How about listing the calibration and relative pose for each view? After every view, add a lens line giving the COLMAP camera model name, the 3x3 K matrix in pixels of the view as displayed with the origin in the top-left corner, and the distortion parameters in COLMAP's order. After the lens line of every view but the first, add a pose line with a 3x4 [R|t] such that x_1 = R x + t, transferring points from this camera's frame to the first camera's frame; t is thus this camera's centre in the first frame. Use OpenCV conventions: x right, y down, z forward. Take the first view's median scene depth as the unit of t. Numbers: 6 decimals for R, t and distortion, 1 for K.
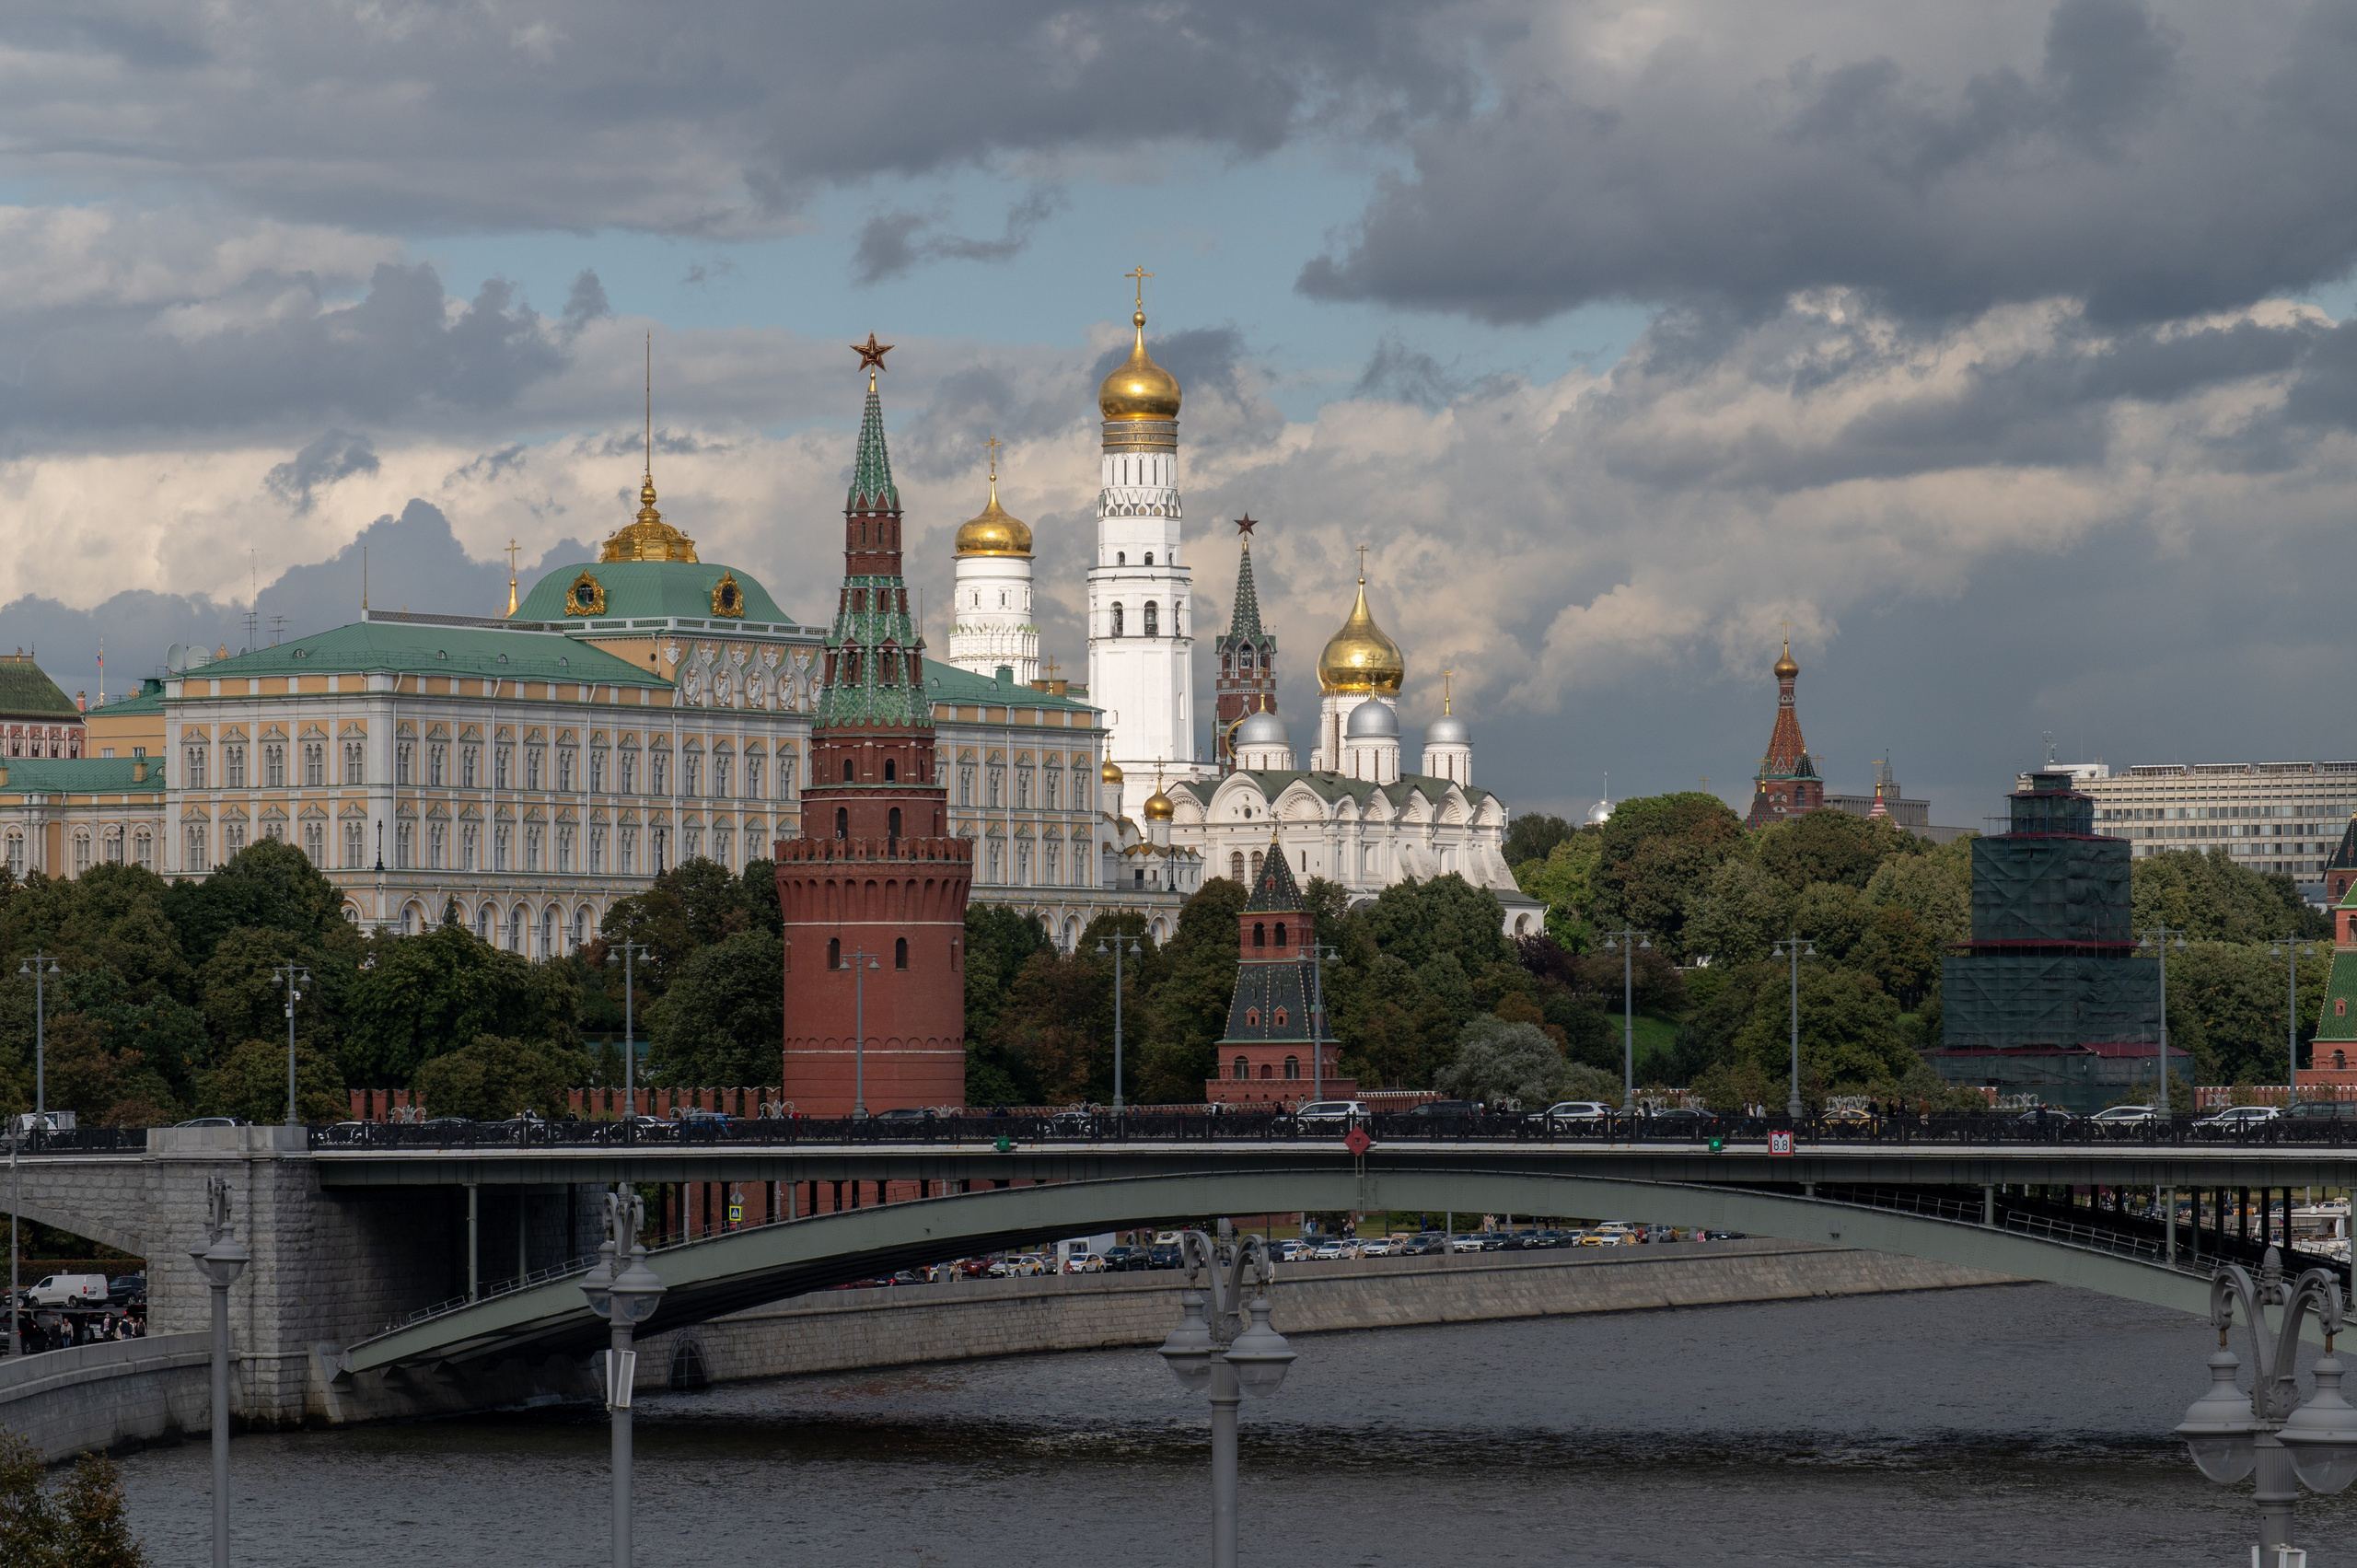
lens RADIAL K [[9268.3, 0, 1169.9], [0, 9268.3, 792.0], [0, 0, 1]] dist [-0.083976, 0.000000]
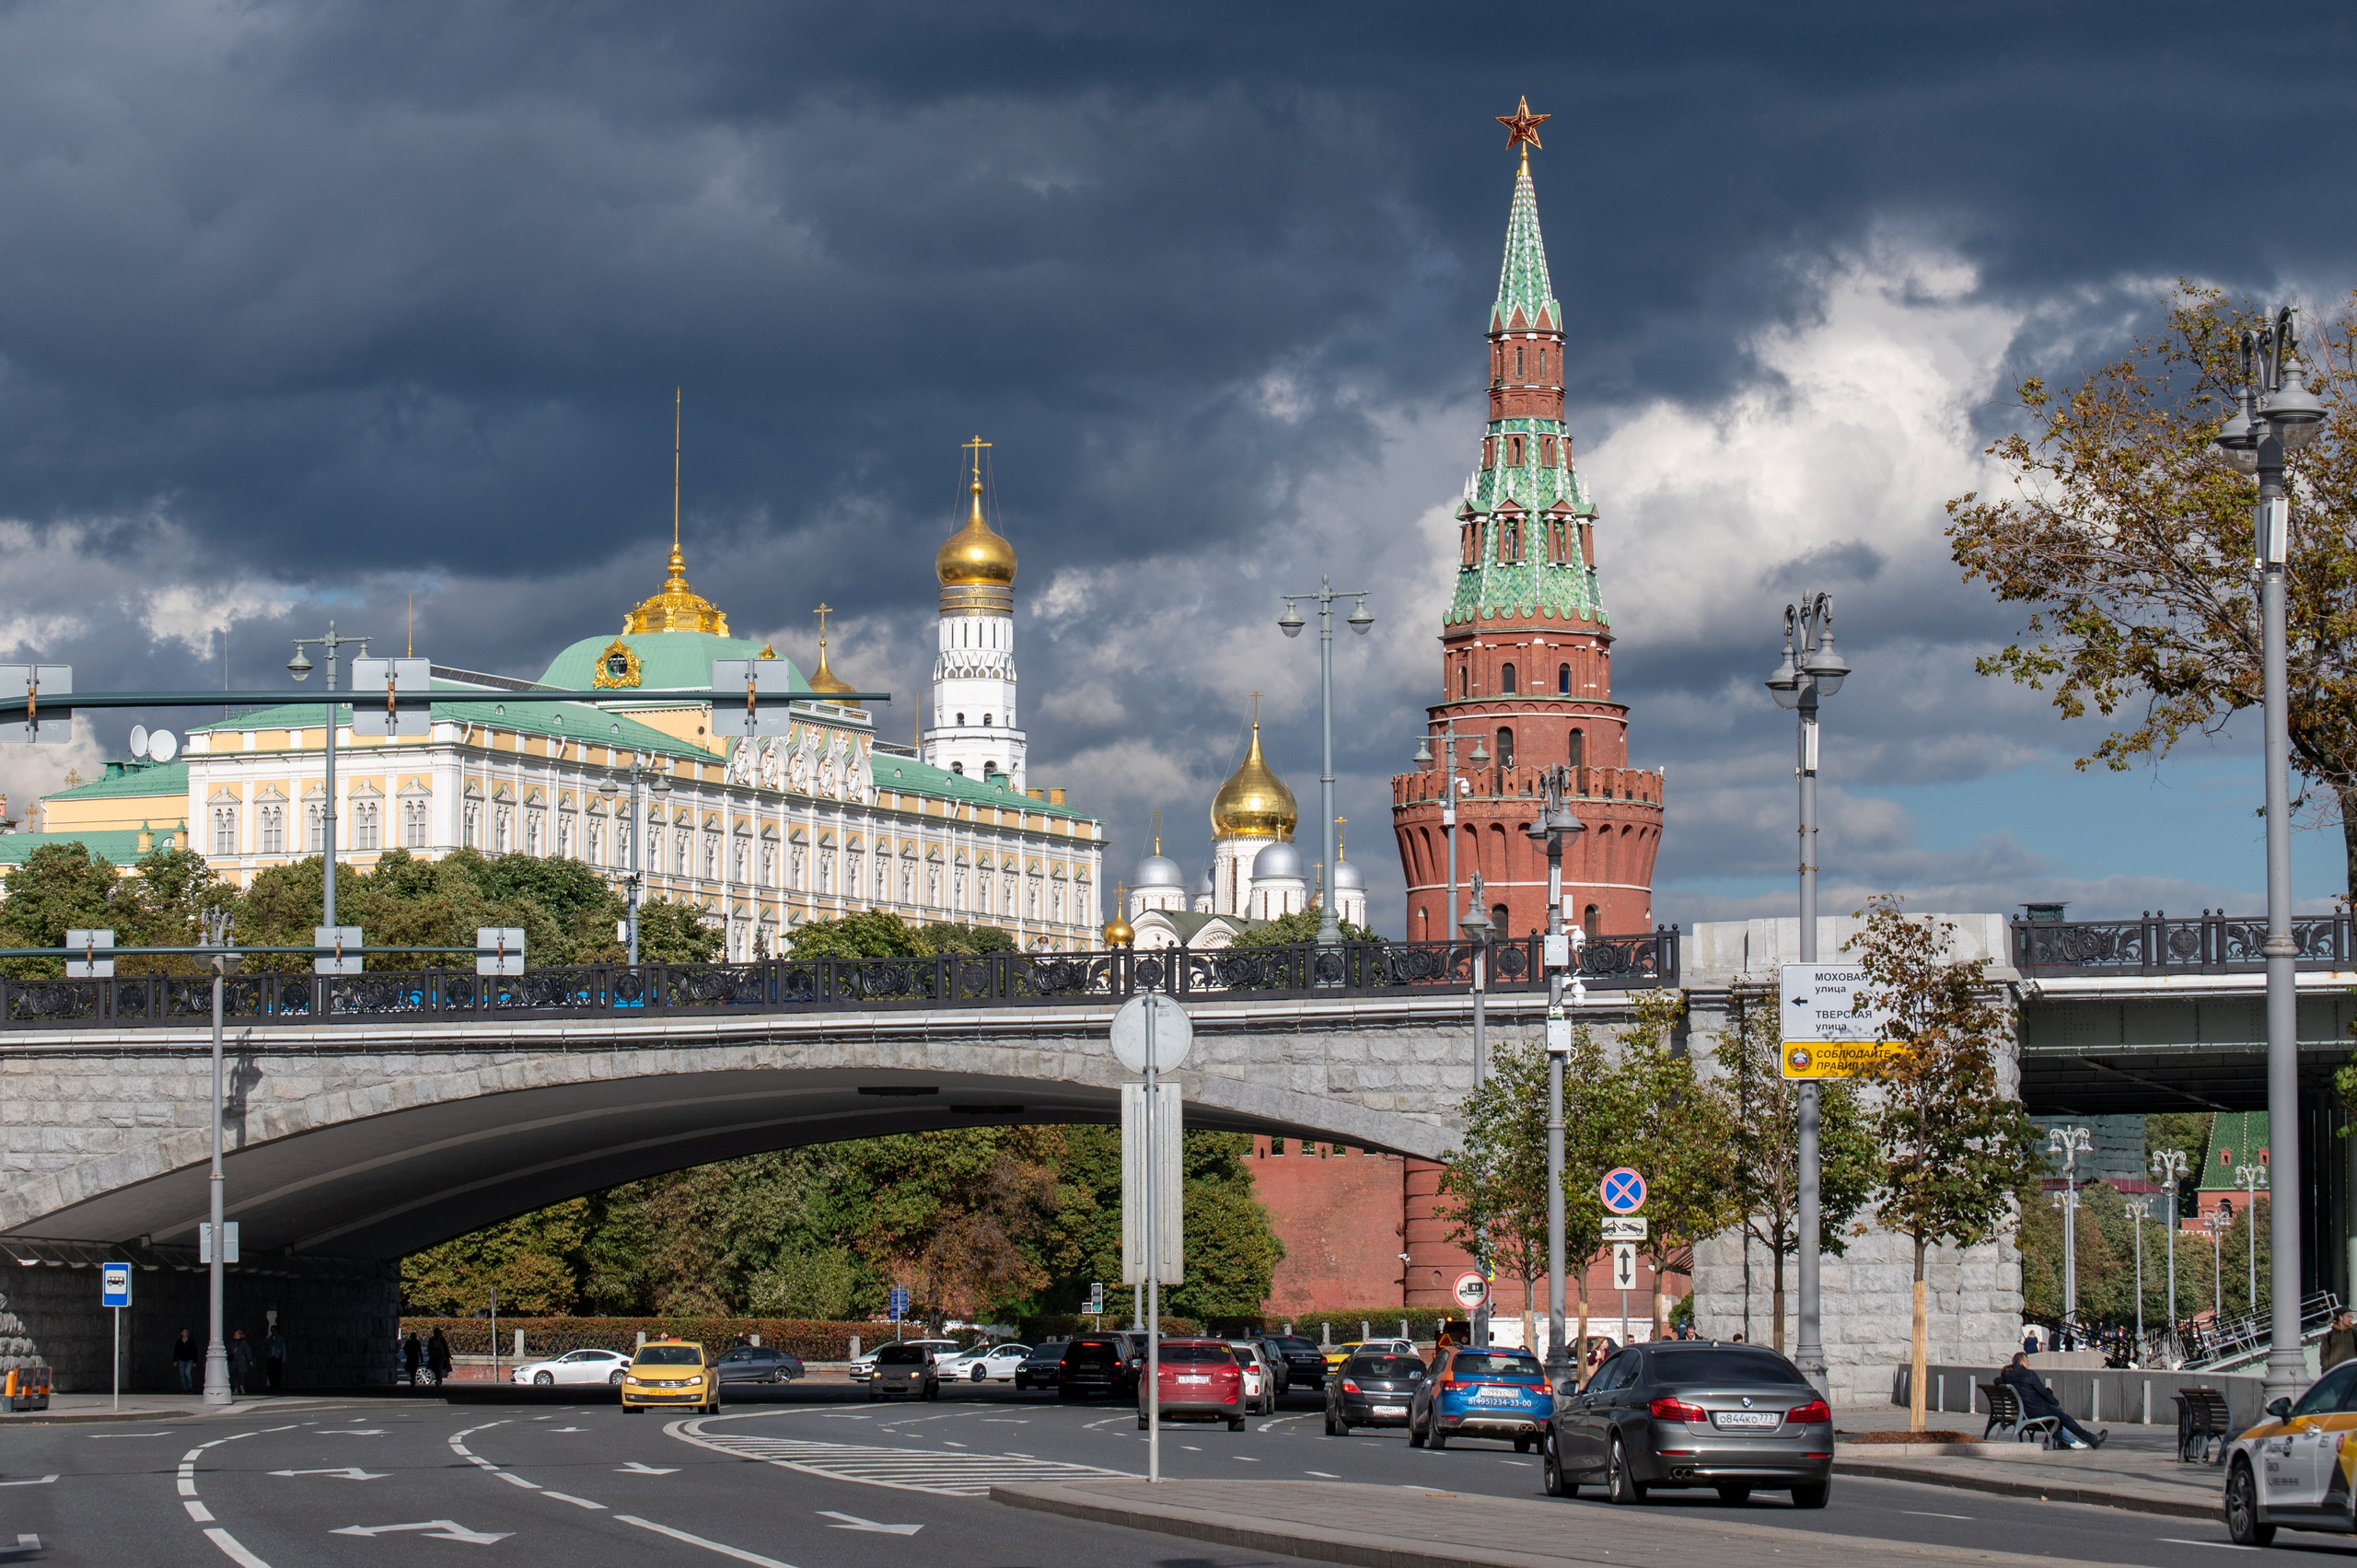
lens RADIAL K [[6468.0, 0, 1178.8], [0, 6468.0, 781.7], [0, 0, 1]] dist [-0.312783, 0.000000]
pose [[0.990932, 0.015821, 0.133431, -0.096992], [-0.008600, 0.998476, -0.054517, 0.025609], [-0.134090, 0.052875, 0.989557, 0.376532]]
